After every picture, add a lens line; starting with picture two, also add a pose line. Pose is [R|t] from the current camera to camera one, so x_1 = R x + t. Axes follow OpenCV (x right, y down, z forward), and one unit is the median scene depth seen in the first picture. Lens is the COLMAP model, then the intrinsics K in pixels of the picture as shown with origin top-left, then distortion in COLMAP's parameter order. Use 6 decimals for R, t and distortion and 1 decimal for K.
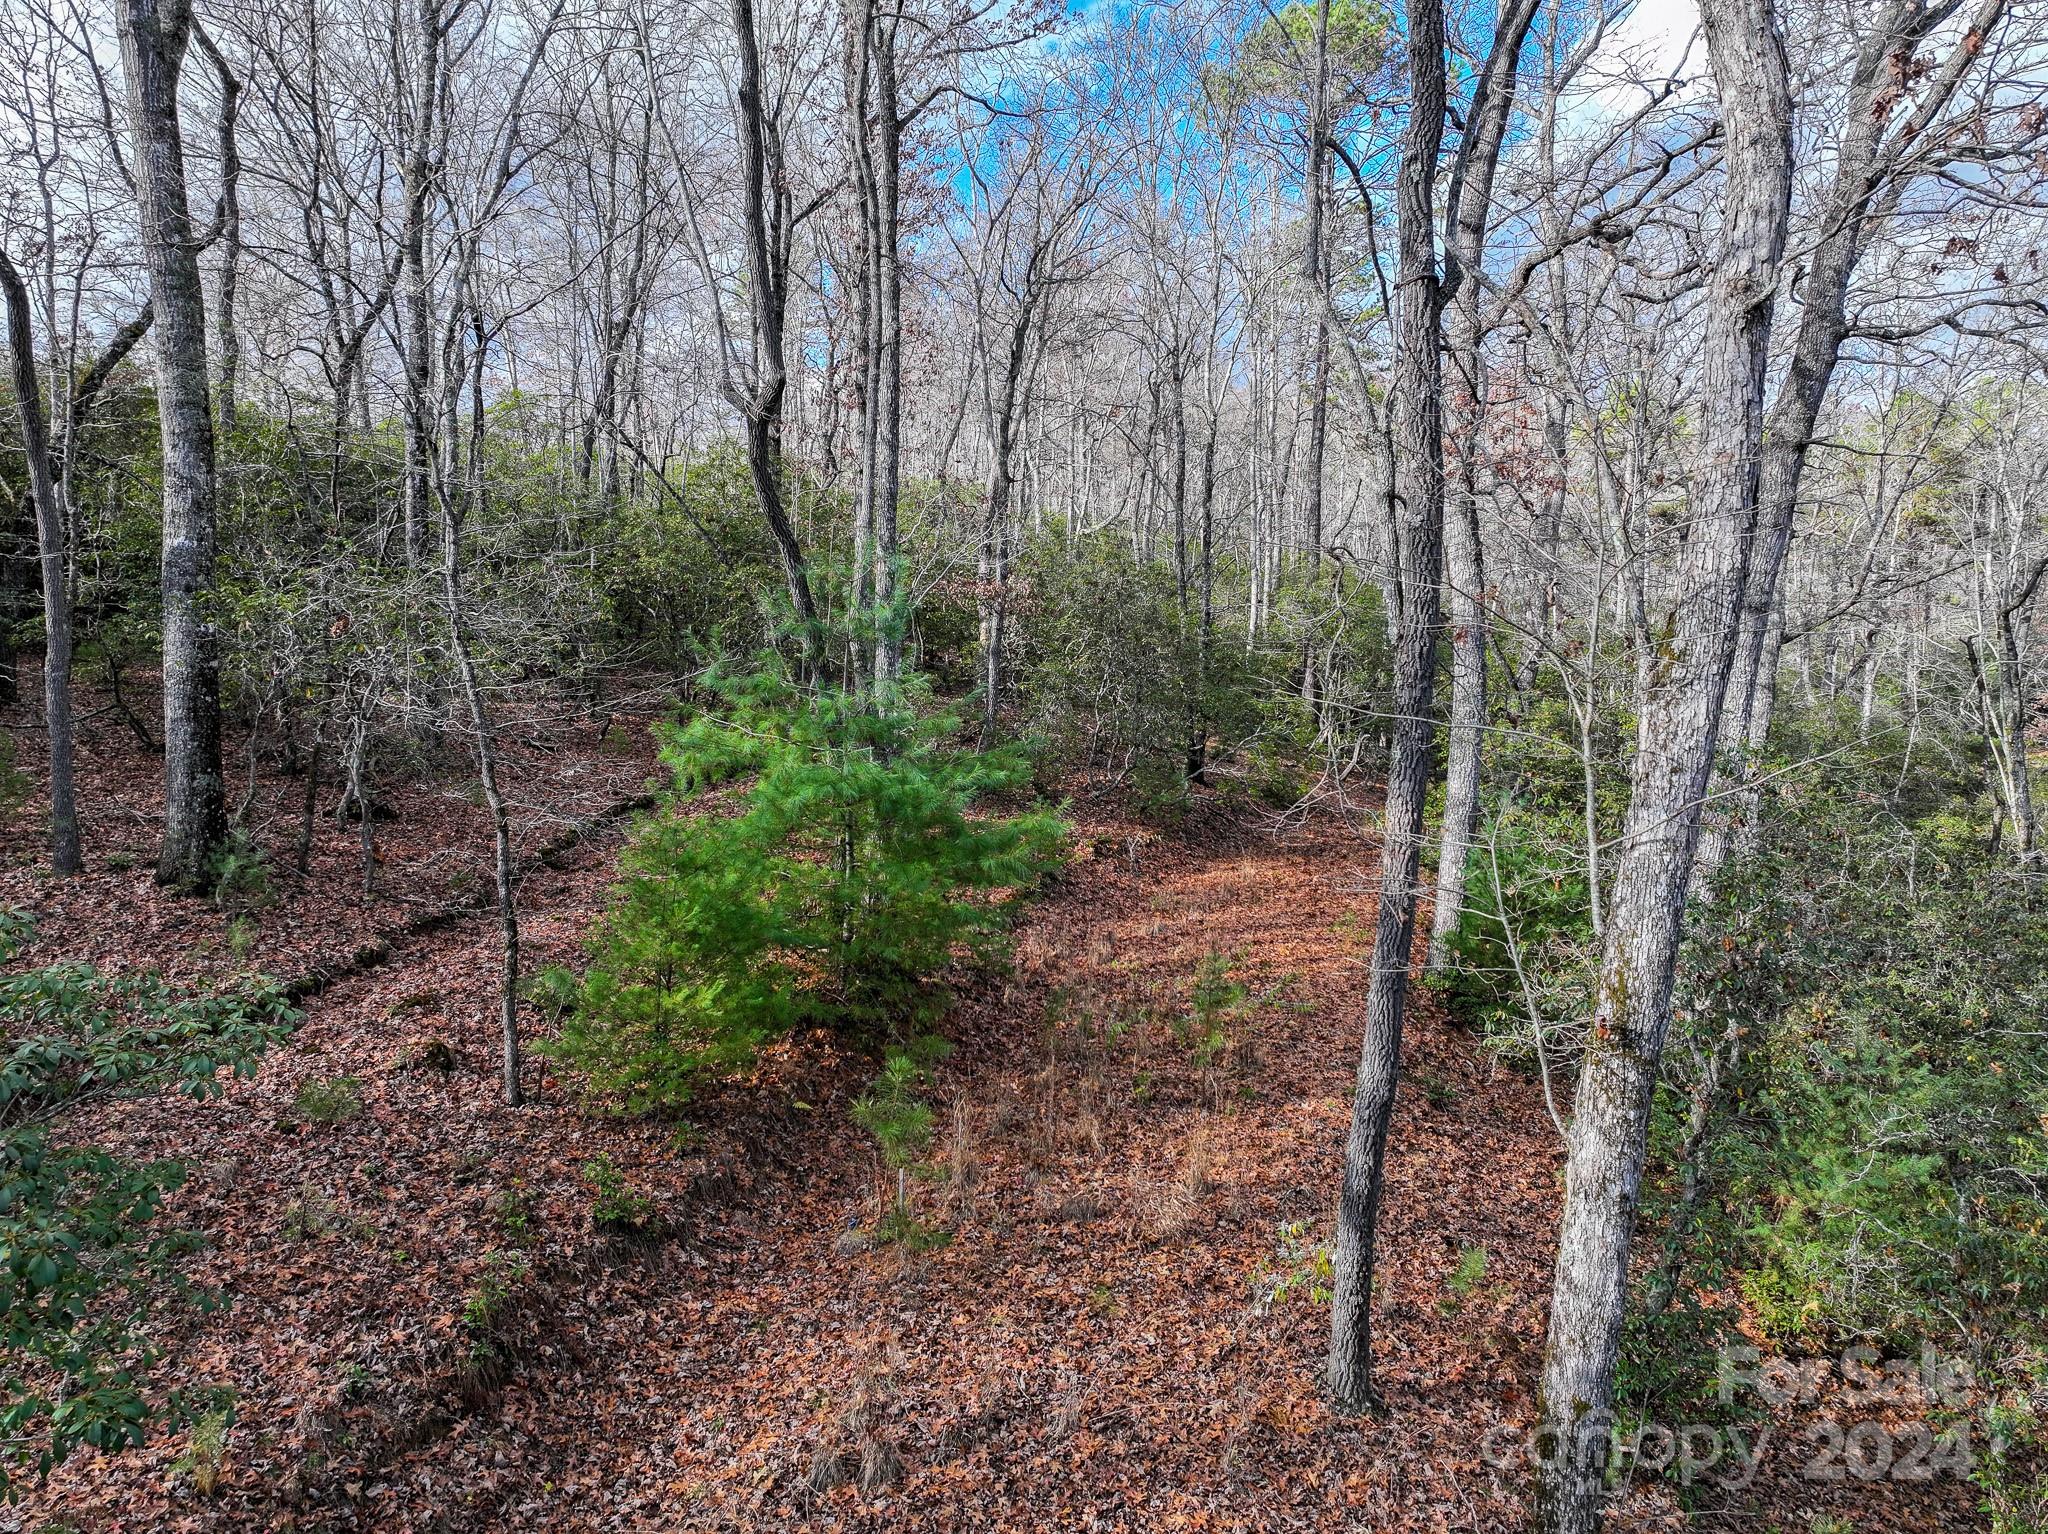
lens RADIAL K [[1442.6, 0, 1027.3], [0, 1442.6, 753.0], [0, 0, 1]] dist [-0.006573, 0.019881]
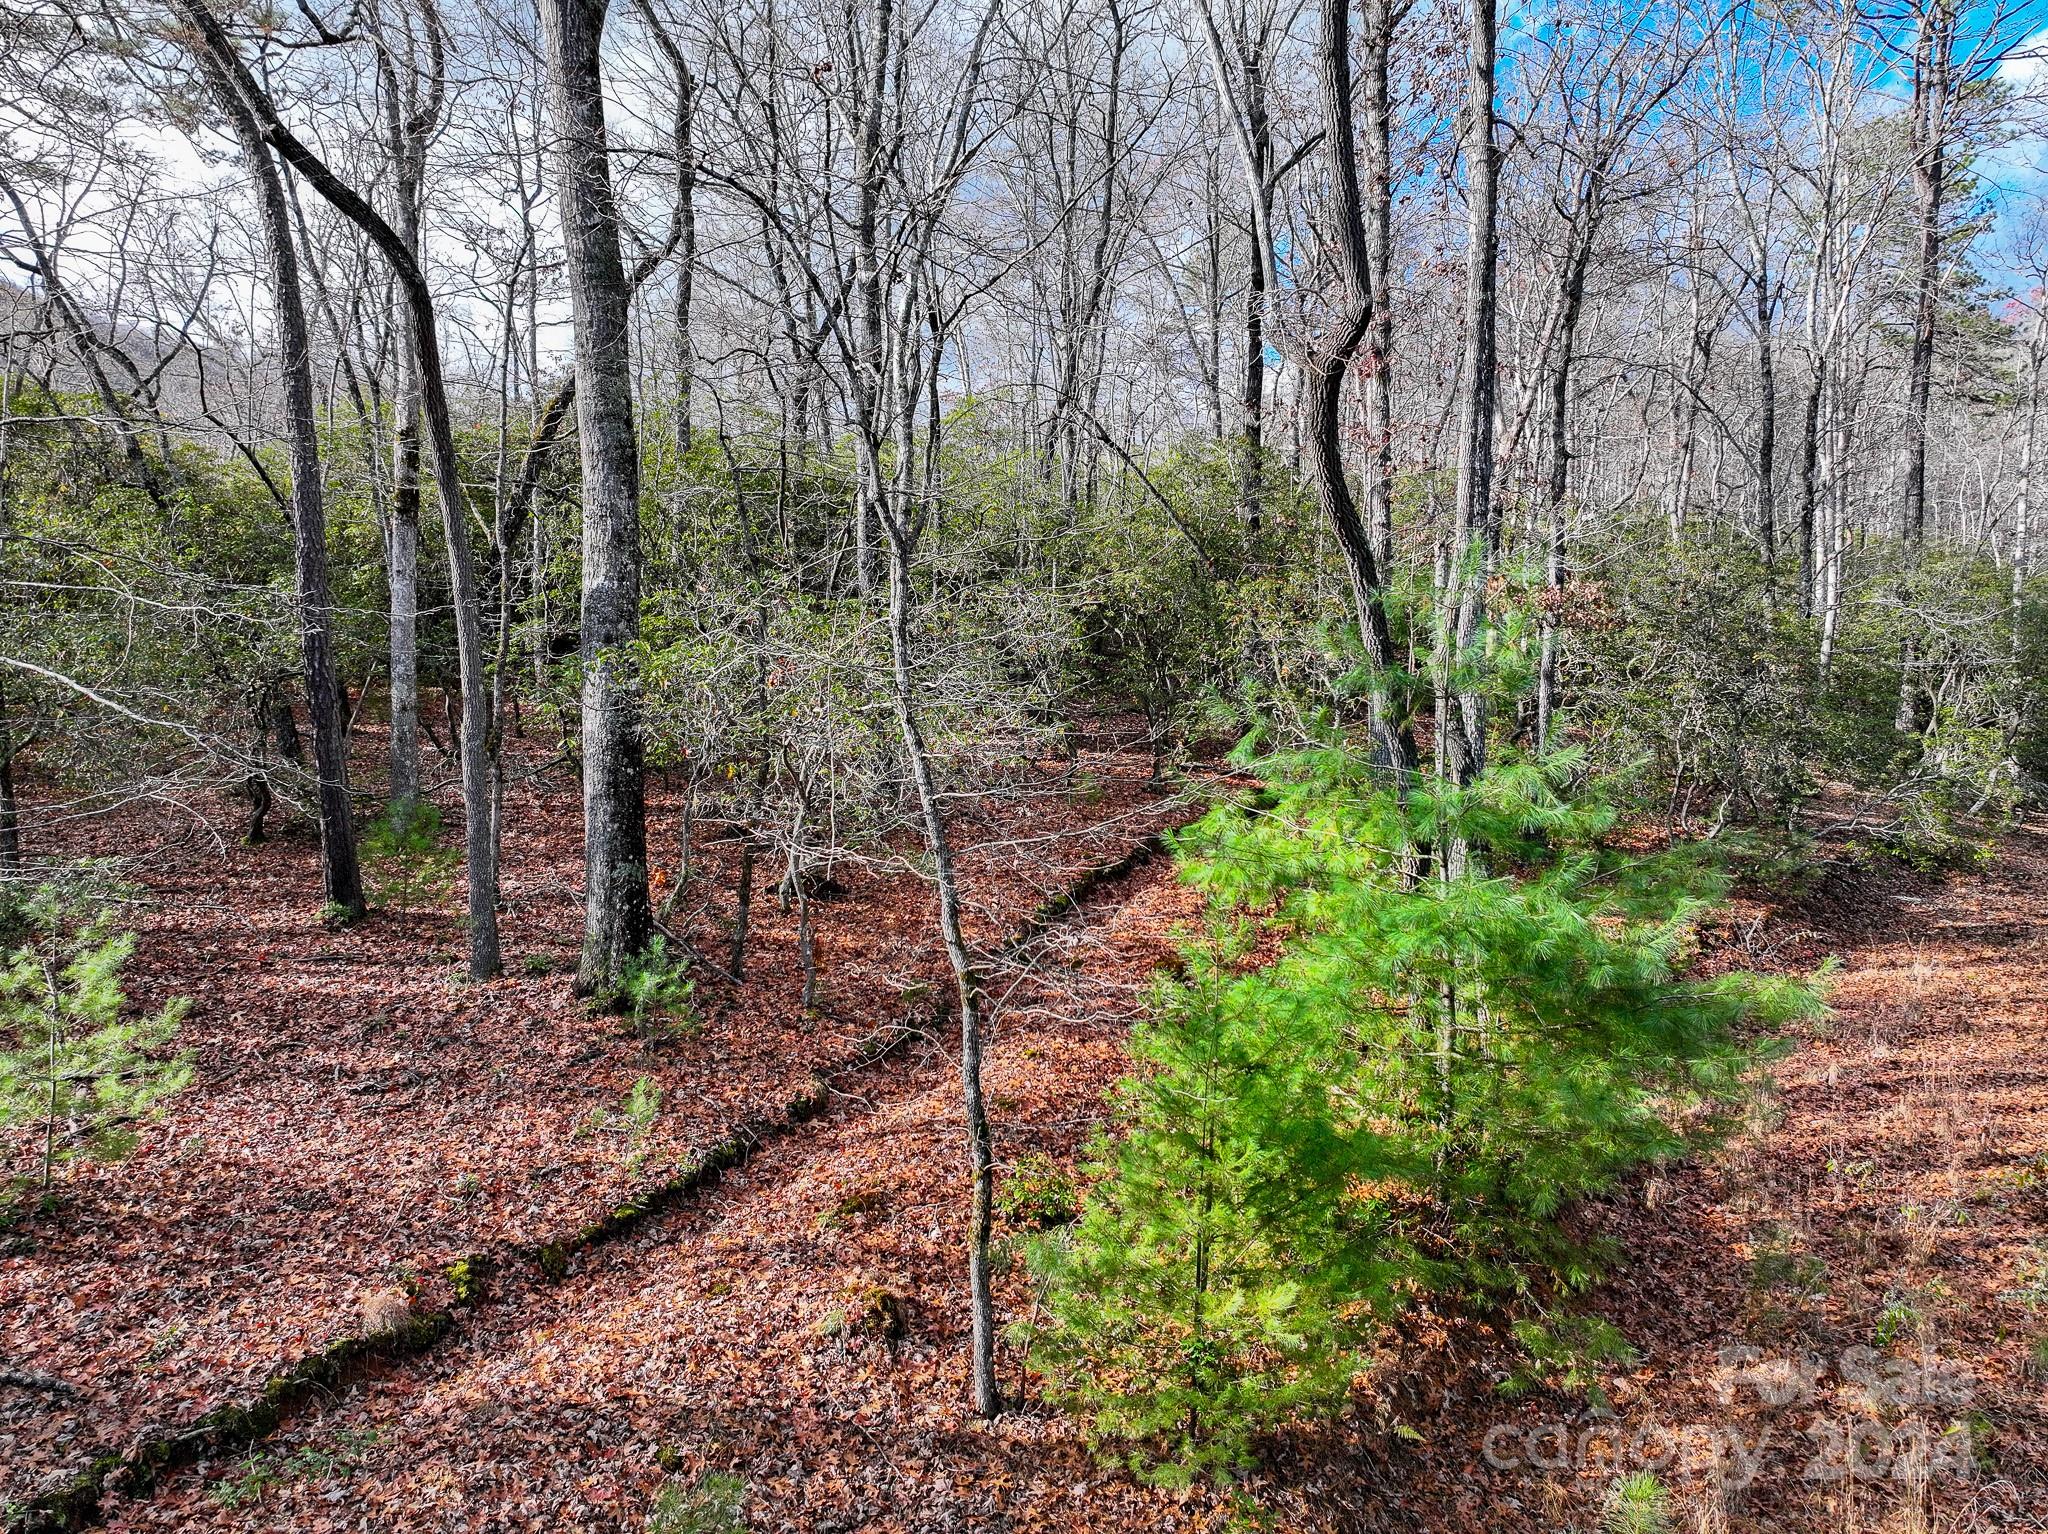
lens RADIAL K [[1442.6, 0, 1031.6], [0, 1442.6, 756.7], [0, 0, 1]] dist [-0.006573, 0.019881]
pose [[0.956454, 0.000261, -0.291885, -0.107859], [0.000573, 0.999996, 0.002772, -0.048560], [0.291884, -0.002819, 0.956450, 0.280694]]
